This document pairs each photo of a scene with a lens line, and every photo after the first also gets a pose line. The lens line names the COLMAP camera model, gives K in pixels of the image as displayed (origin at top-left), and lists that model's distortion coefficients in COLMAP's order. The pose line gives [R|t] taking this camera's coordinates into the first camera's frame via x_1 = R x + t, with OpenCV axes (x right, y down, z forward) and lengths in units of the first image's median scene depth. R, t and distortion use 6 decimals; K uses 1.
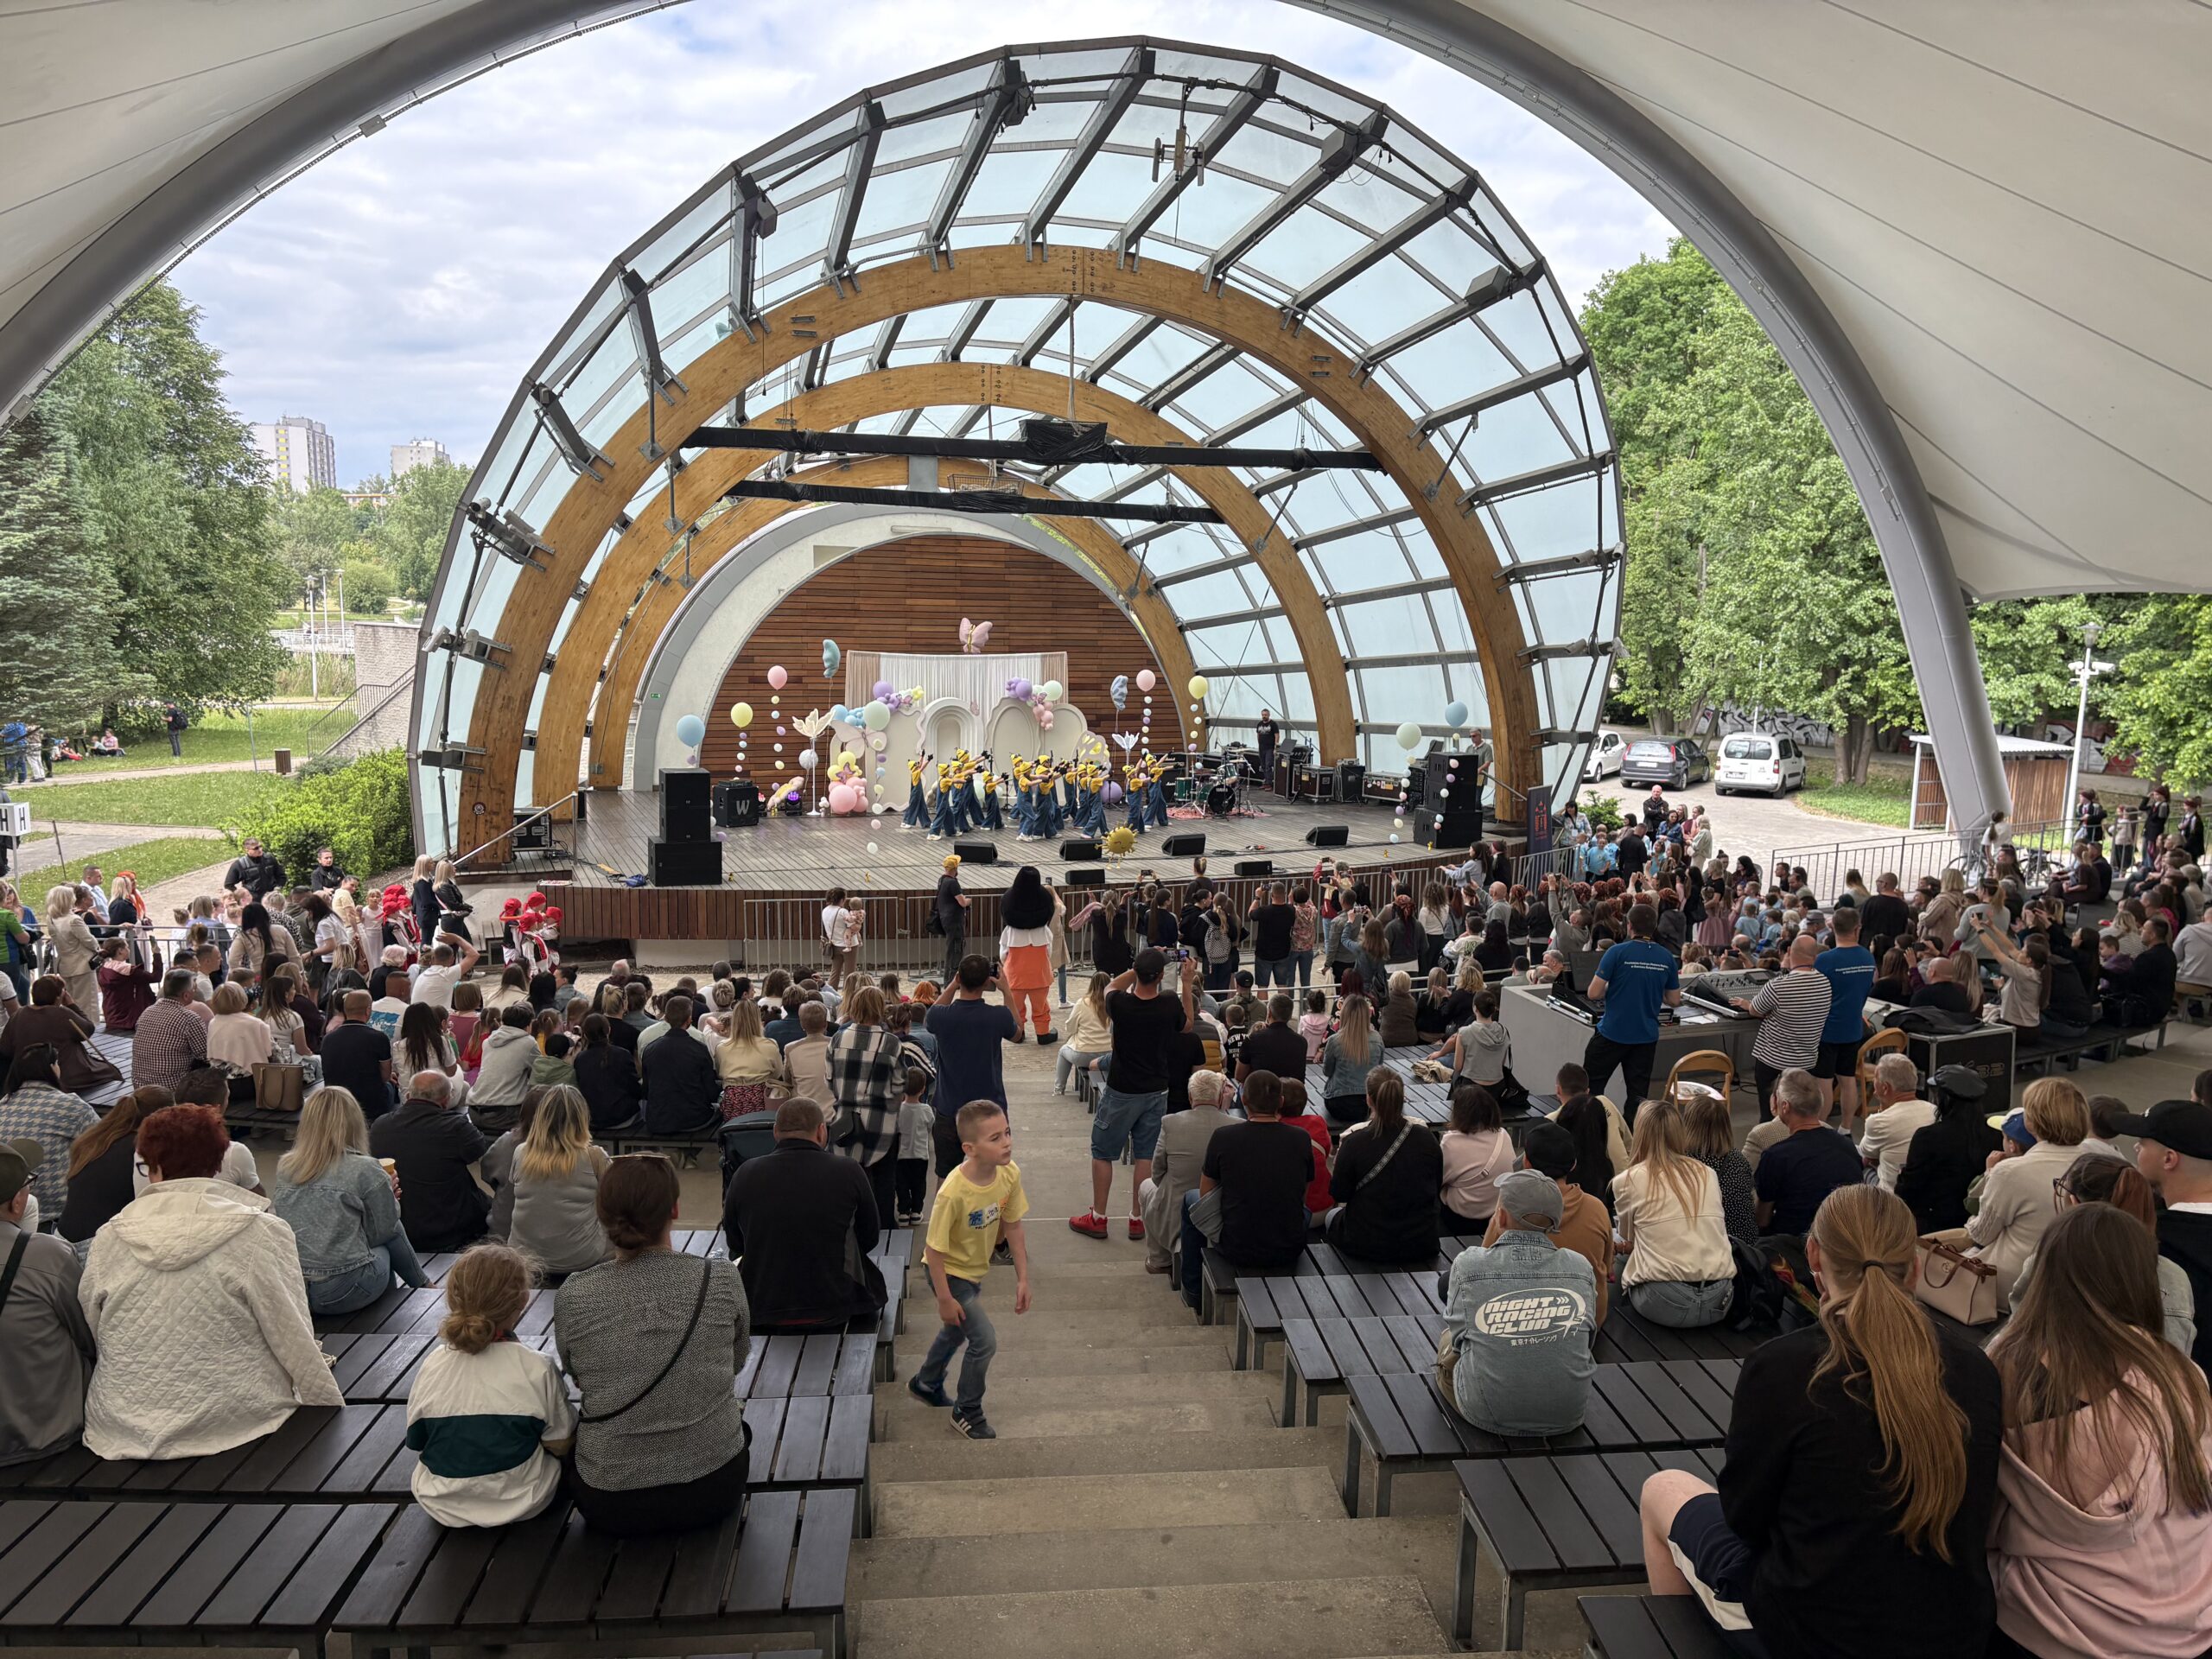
lens RADIAL K [[1669.8, 0, 1103.9], [0, 1669.8, 830.2], [0, 0, 1]] dist [-0.001152, -0.000059]
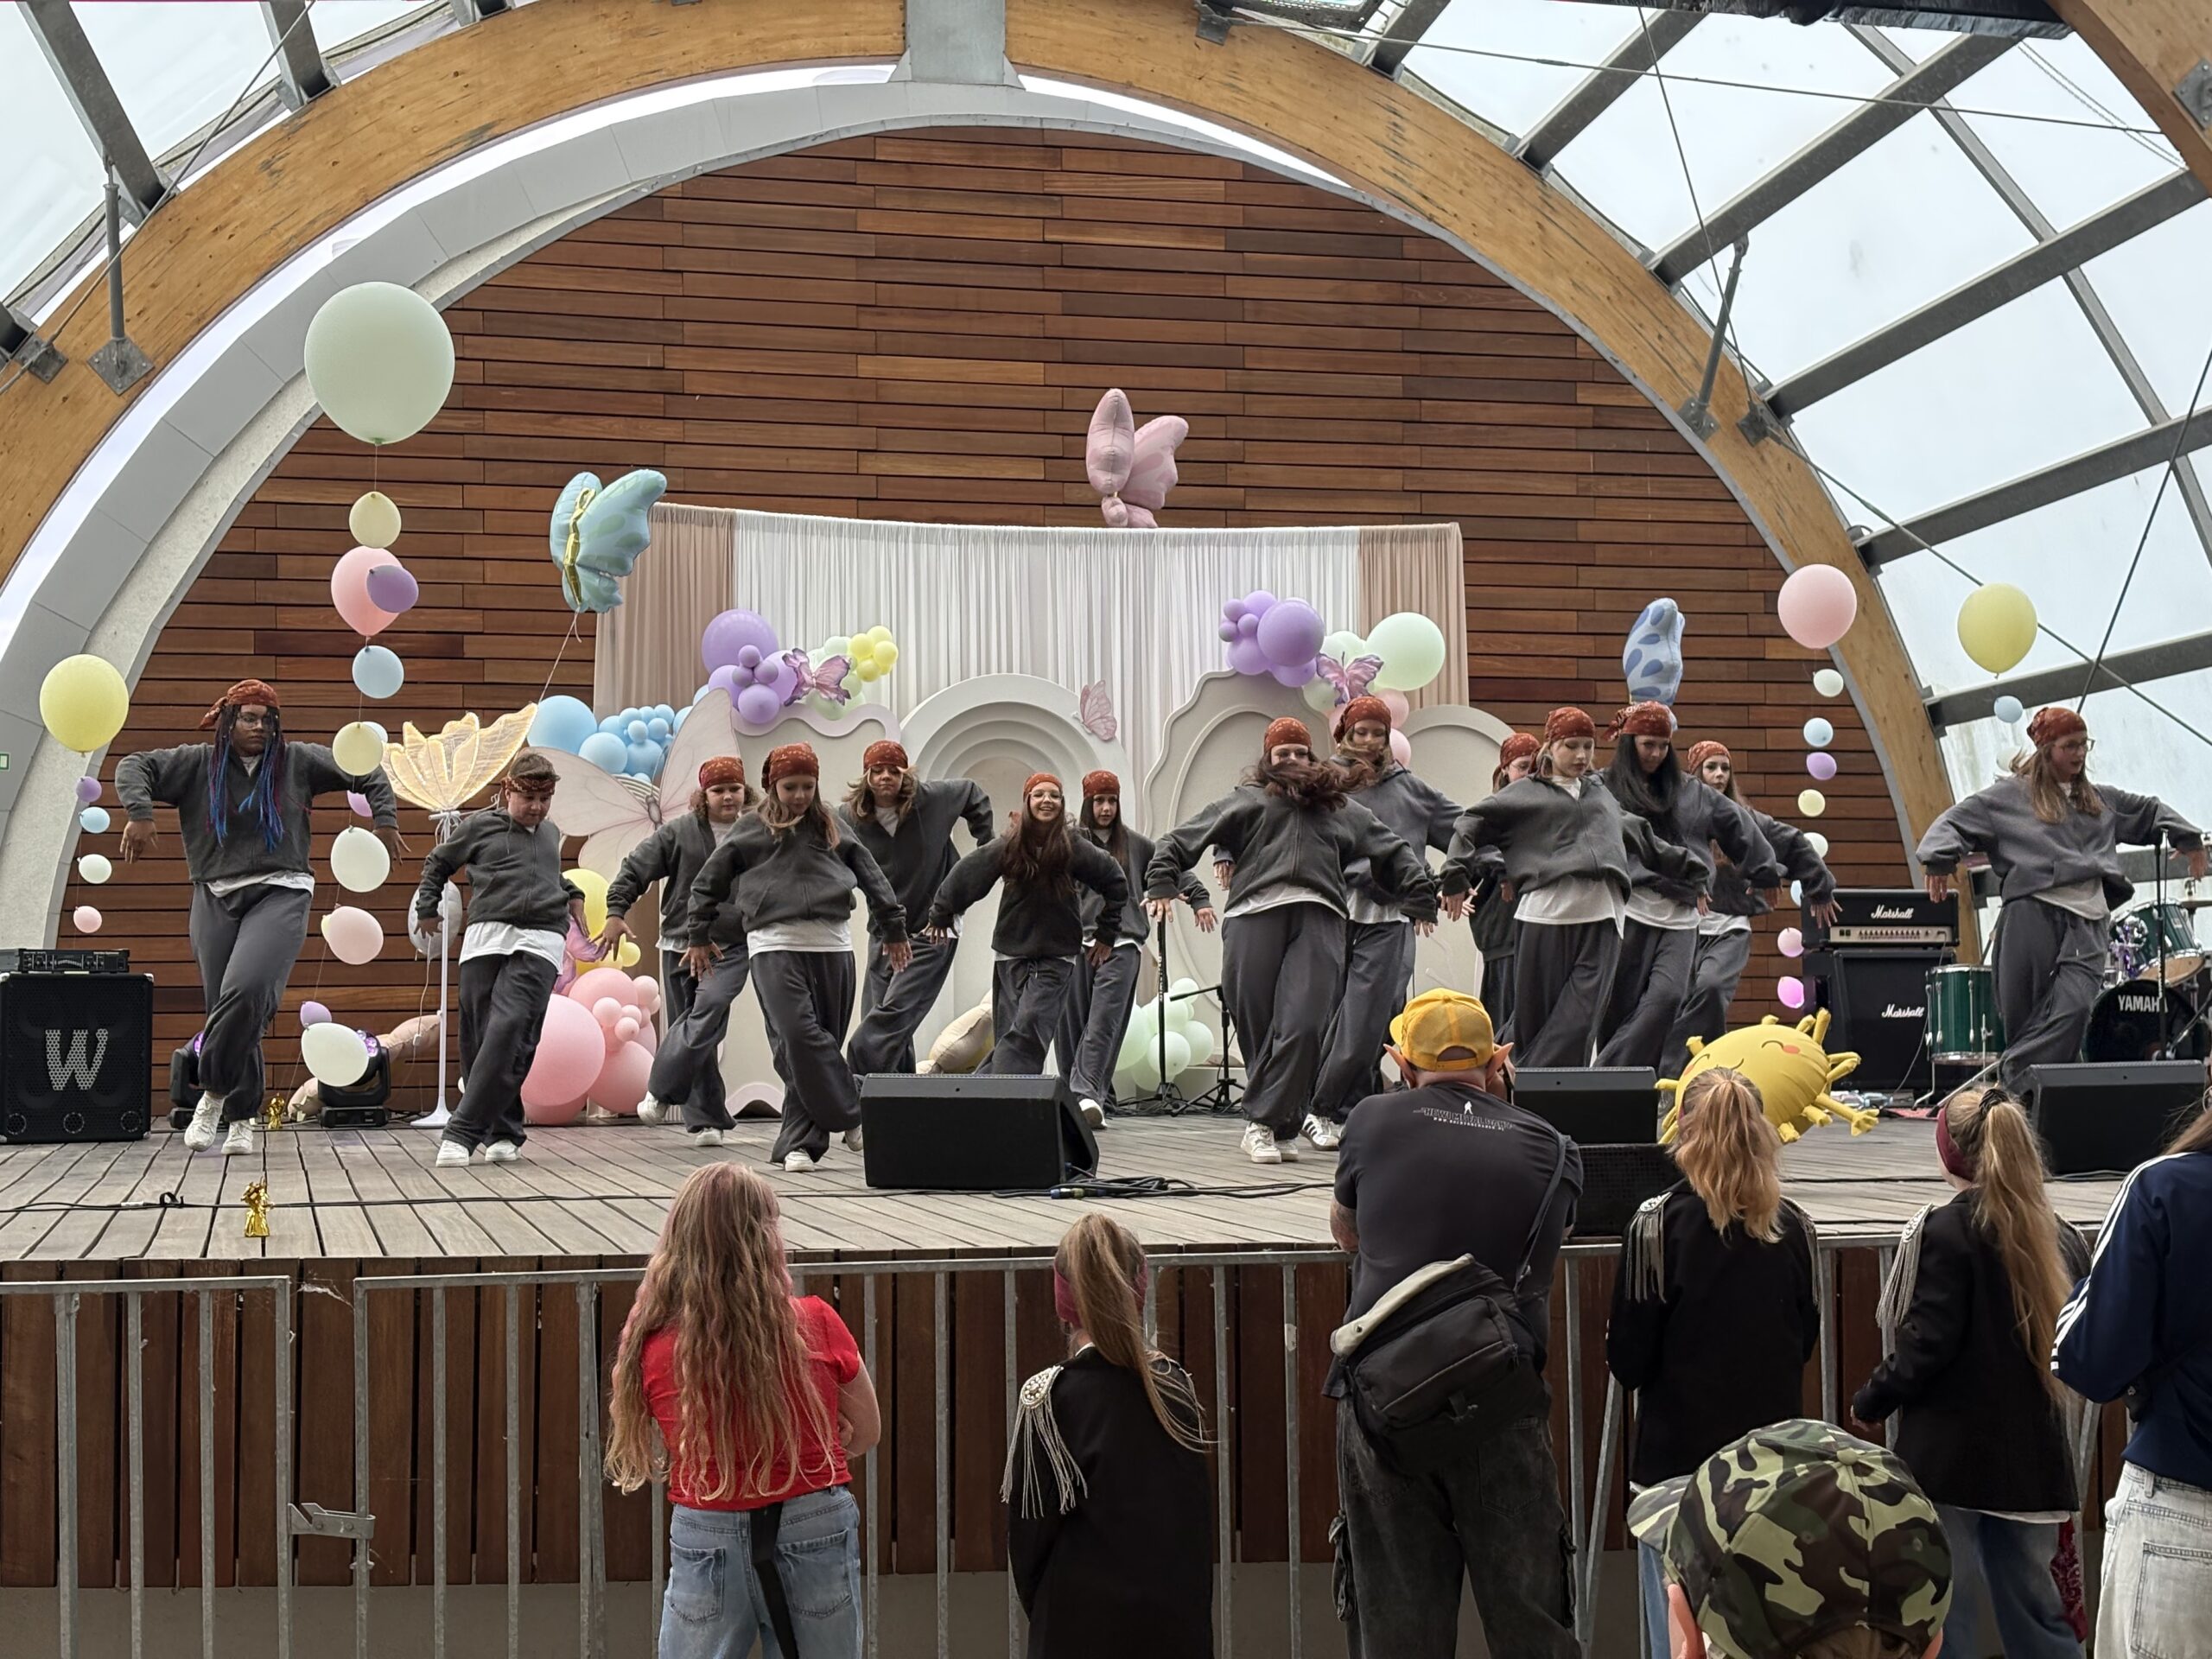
lens RADIAL K [[3368.5, 0, 1110.5], [0, 3368.5, 830.7], [0, 0, 1]] dist [0.213999, 0.000000]
pose [[0.993368, -0.008502, -0.114661, -0.016487], [-0.012956, 0.982635, -0.185099, 0.038879], [0.114243, 0.185357, 0.976008, 0.500676]]
